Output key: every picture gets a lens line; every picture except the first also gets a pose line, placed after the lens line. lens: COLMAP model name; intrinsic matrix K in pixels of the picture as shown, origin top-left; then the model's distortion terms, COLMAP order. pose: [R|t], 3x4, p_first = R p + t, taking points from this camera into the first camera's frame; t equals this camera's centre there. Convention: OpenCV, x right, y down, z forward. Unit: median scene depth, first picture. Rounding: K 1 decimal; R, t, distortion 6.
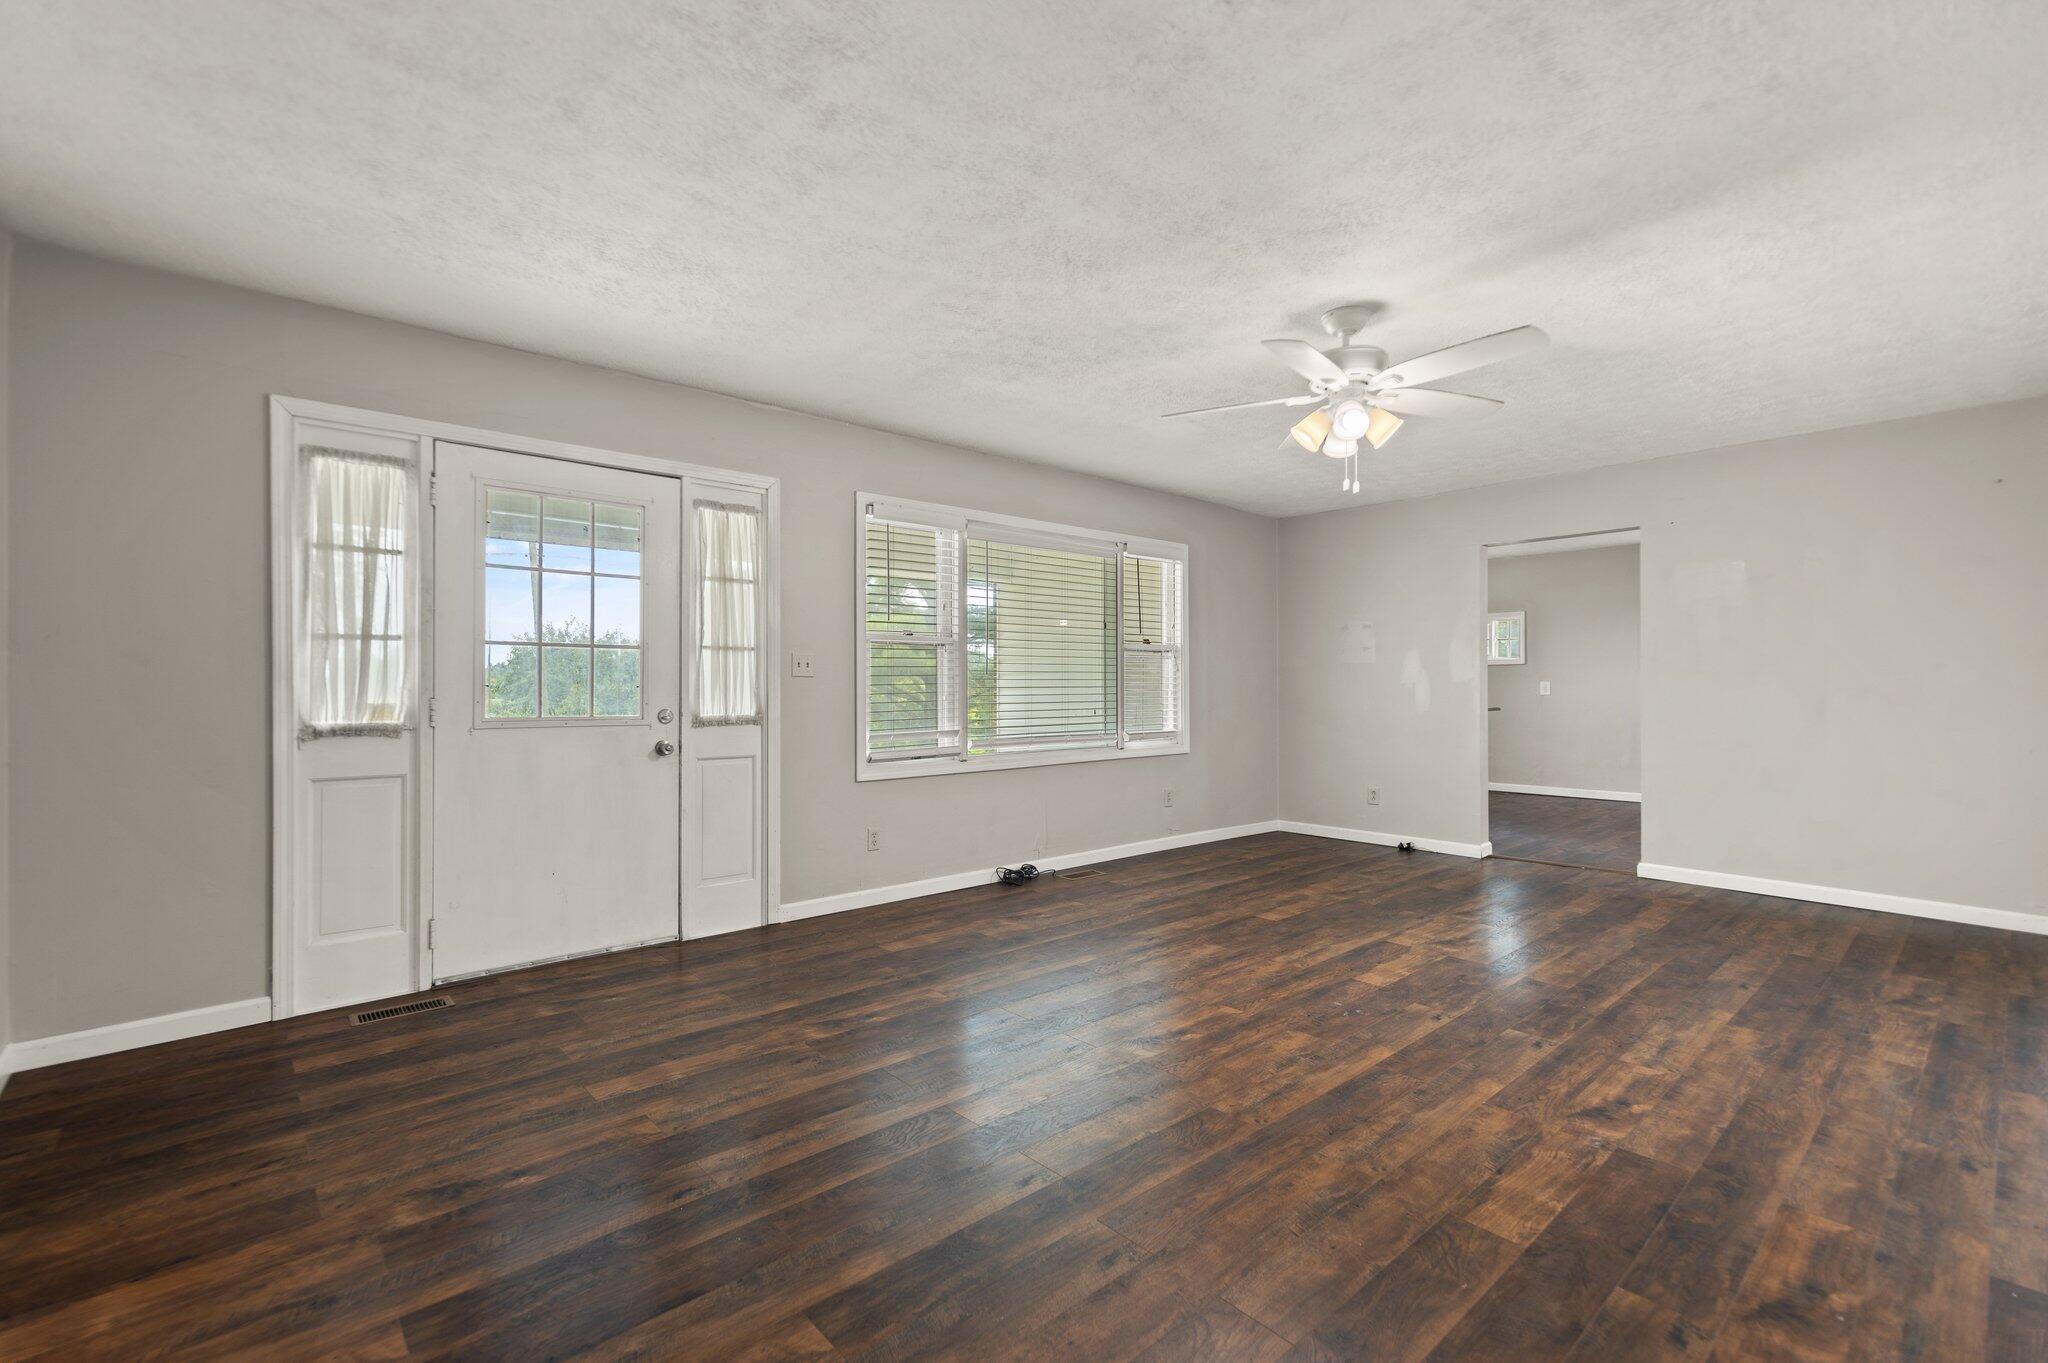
lens RADIAL K [[906.3, 0, 1030.6], [0, 906.3, 676.7], [0, 0, 1]] dist [-0.001092, -0.000048]
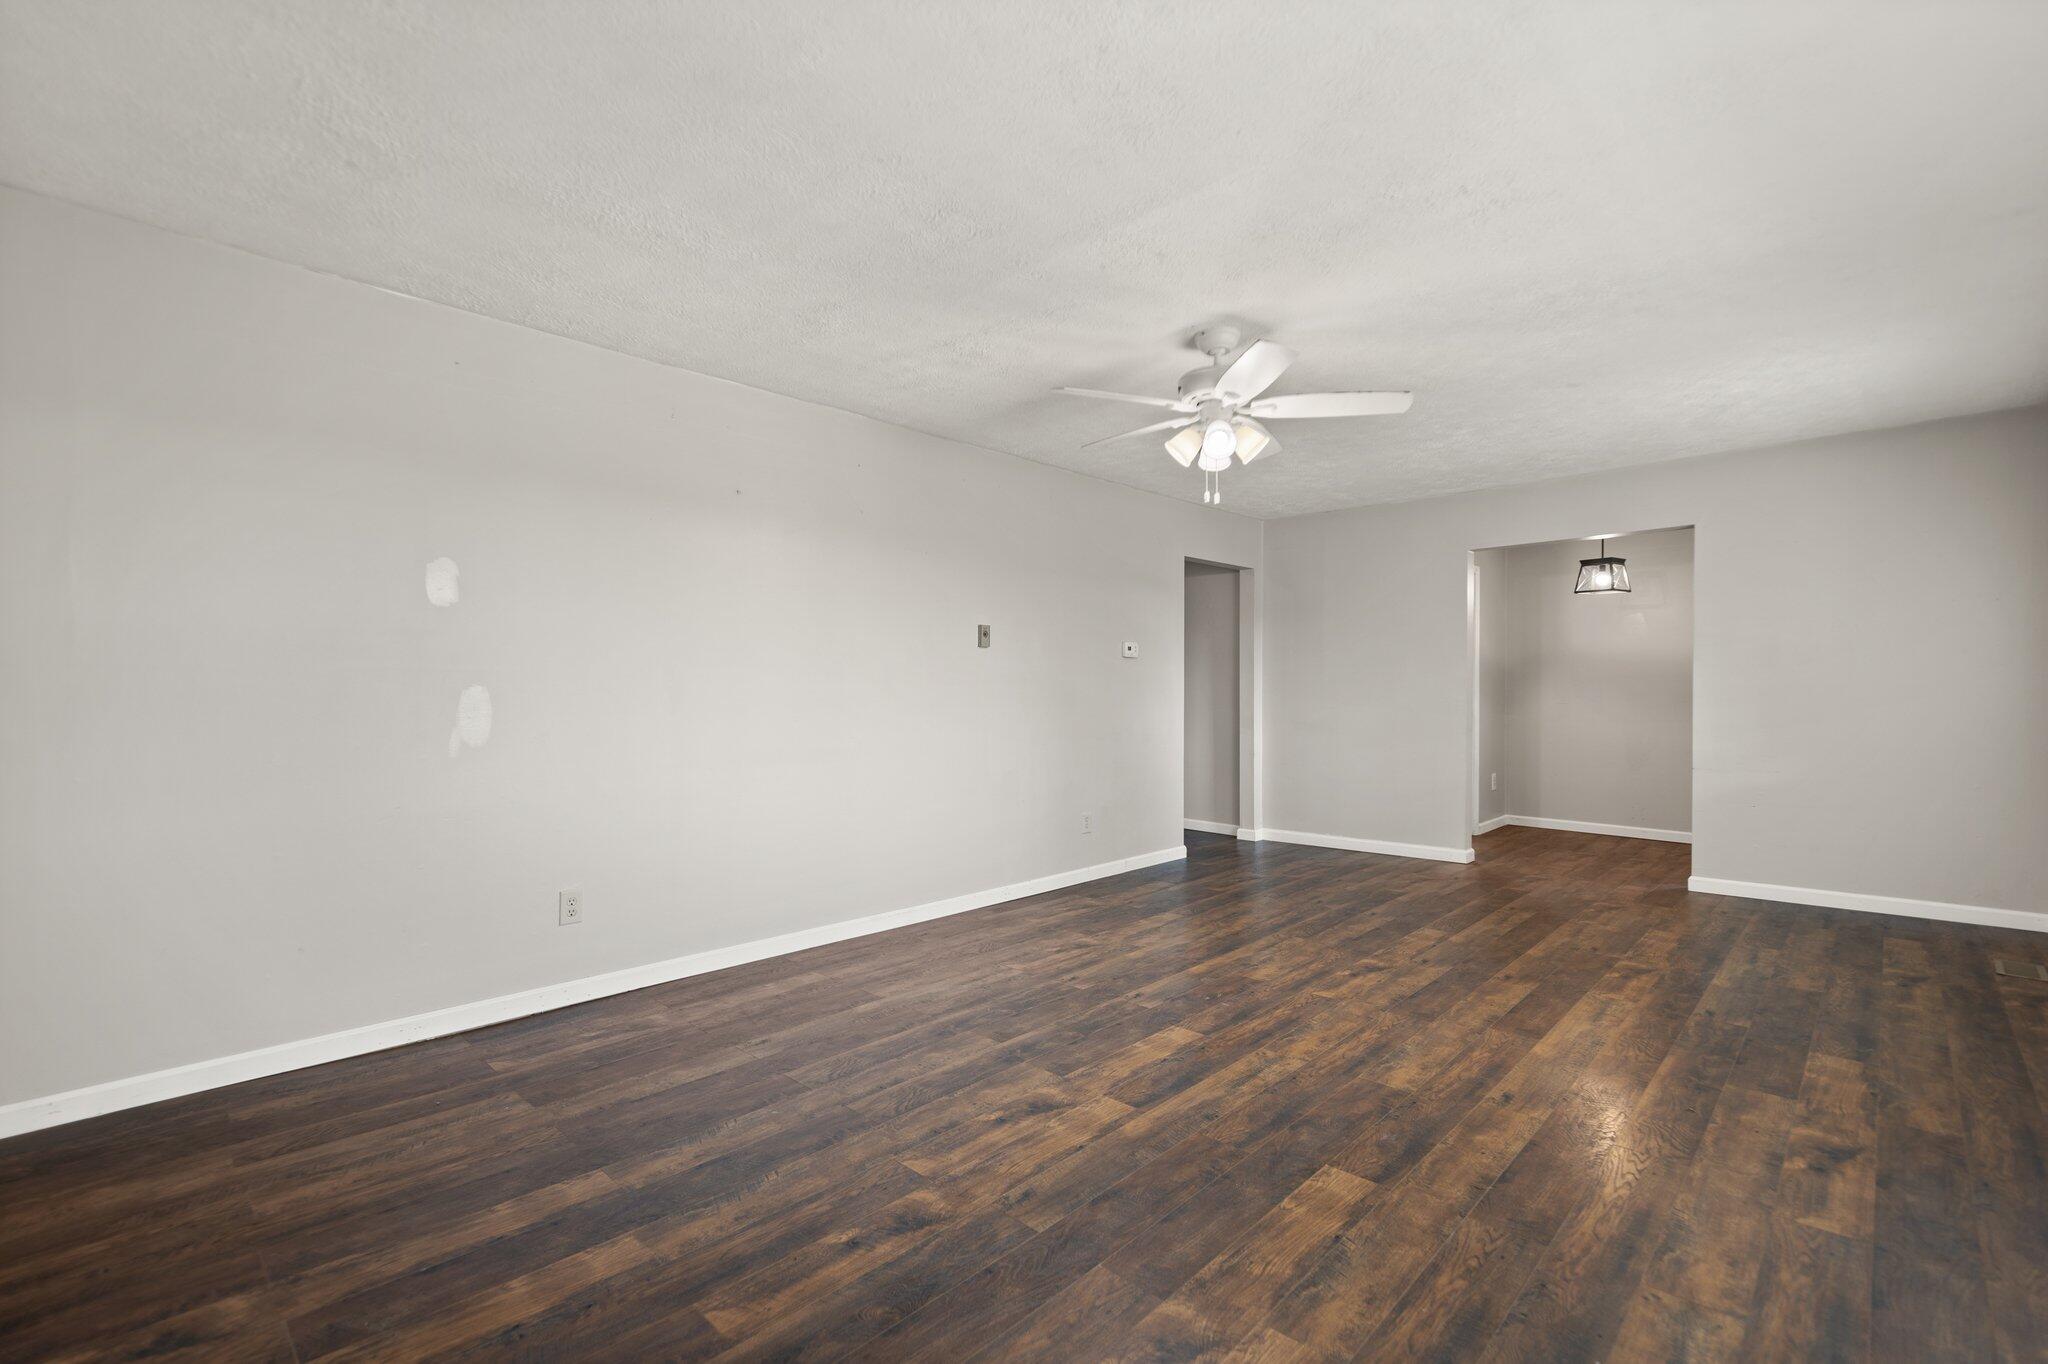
lens RADIAL K [[898.4, 0, 1014.0], [0, 898.4, 692.1], [0, 0, 1]] dist [-0.001597, 0.000201]
pose [[-0.998470, 0.004738, -0.055101, 0.663185], [0.005204, 0.999952, -0.008319, 0.016100], [0.055059, -0.008593, -0.998446, 2.102979]]
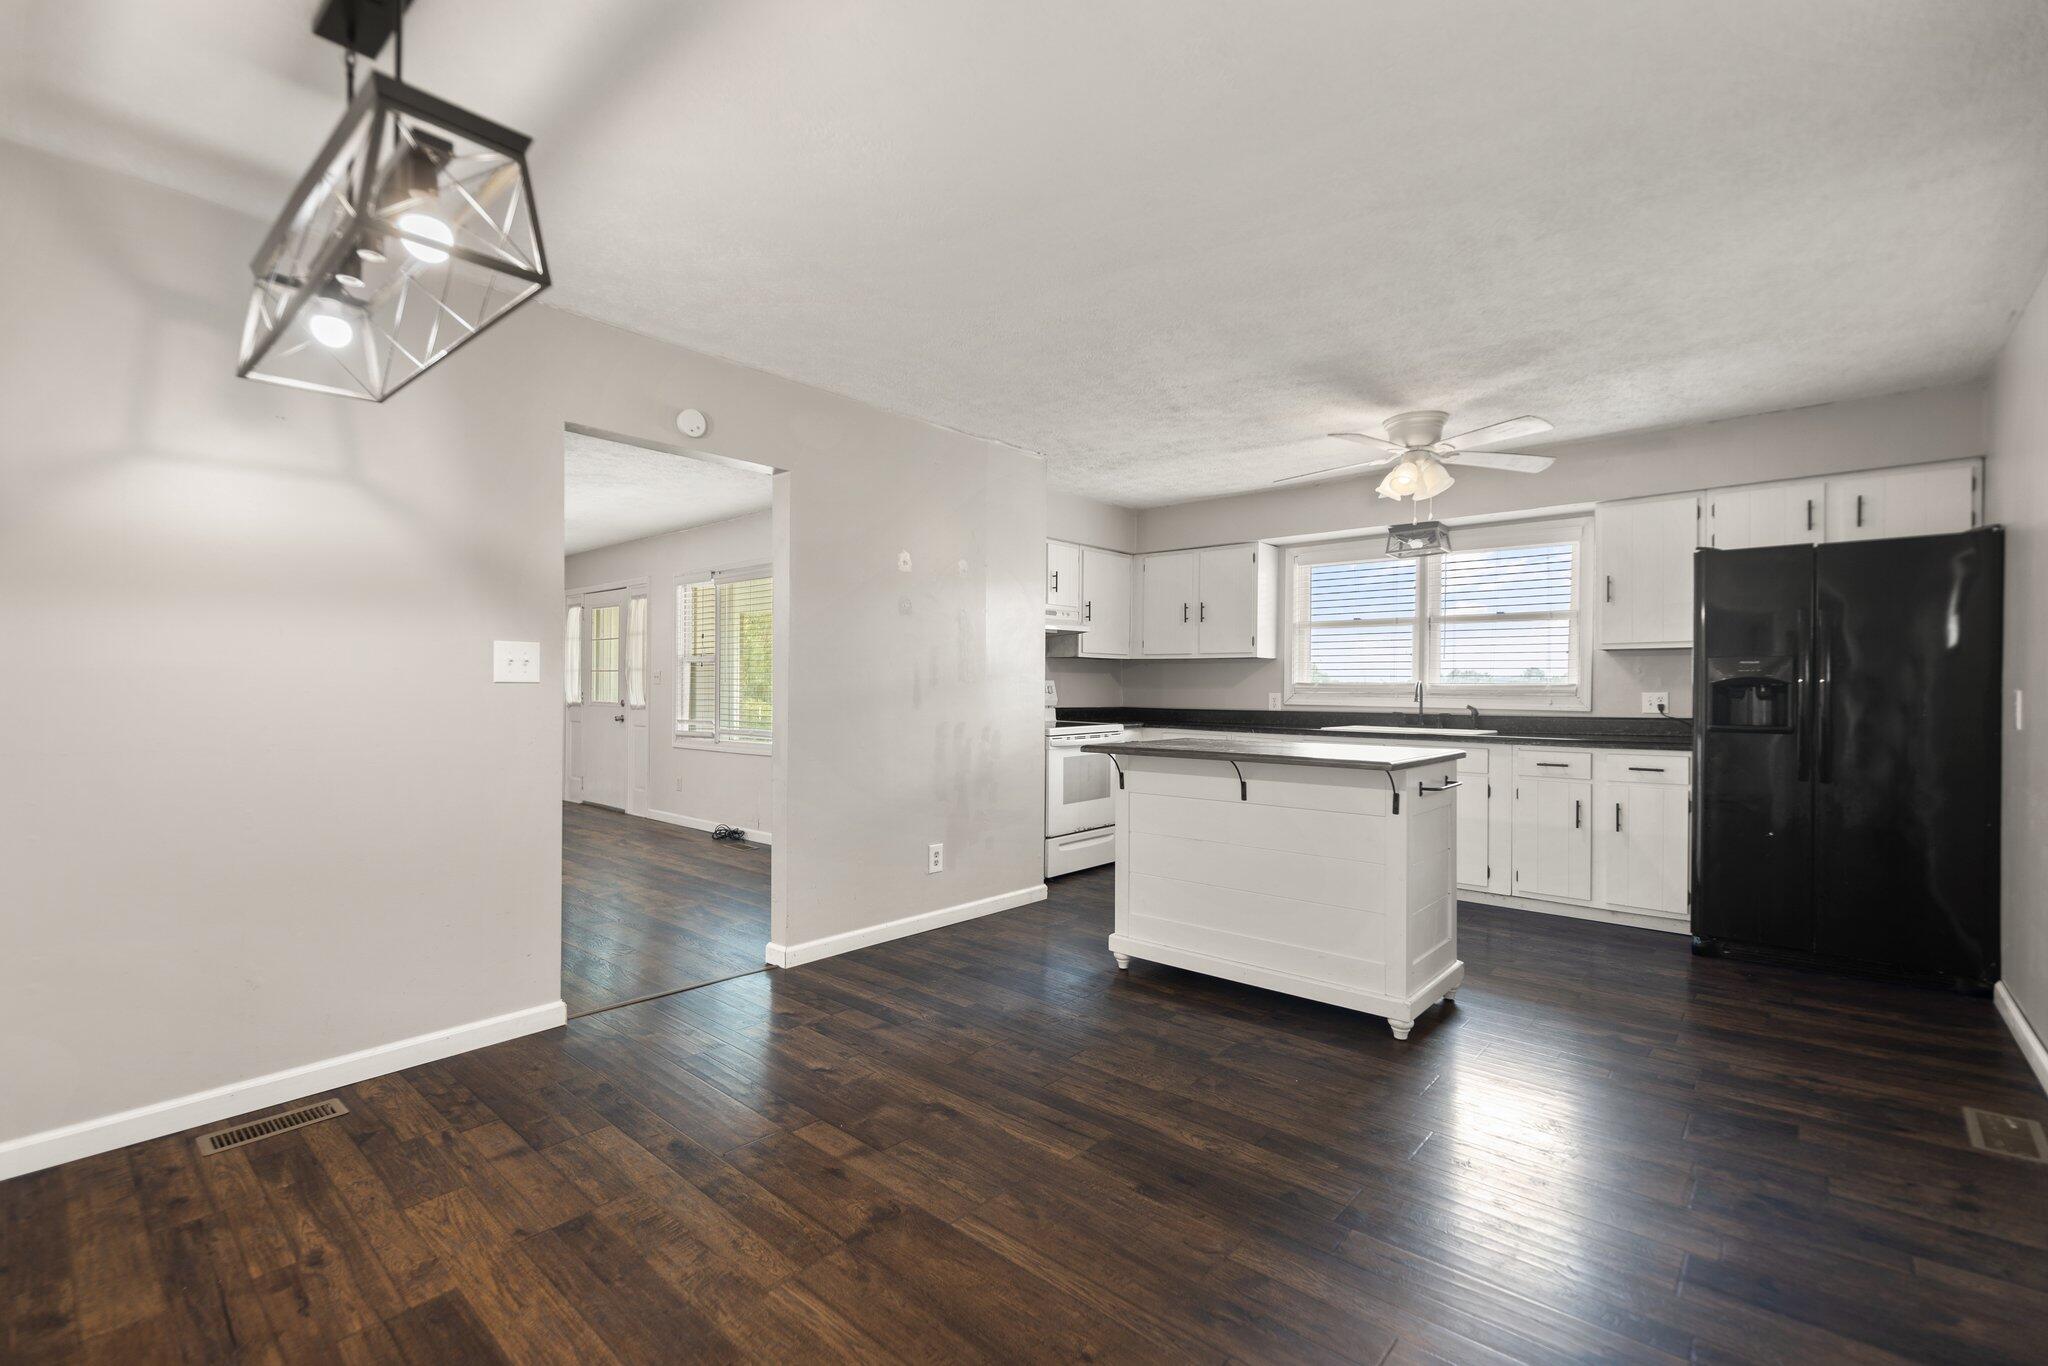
lens RADIAL K [[898.4, 0, 1014.0], [0, 898.4, 693.1], [0, 0, 1]] dist [-0.001597, 0.000201]
pose [[0.102778, 0.007479, -0.994676, 2.229400], [0.006850, 0.999943, 0.008226, 0.010376], [0.994681, -0.007659, 0.102721, 2.148245]]
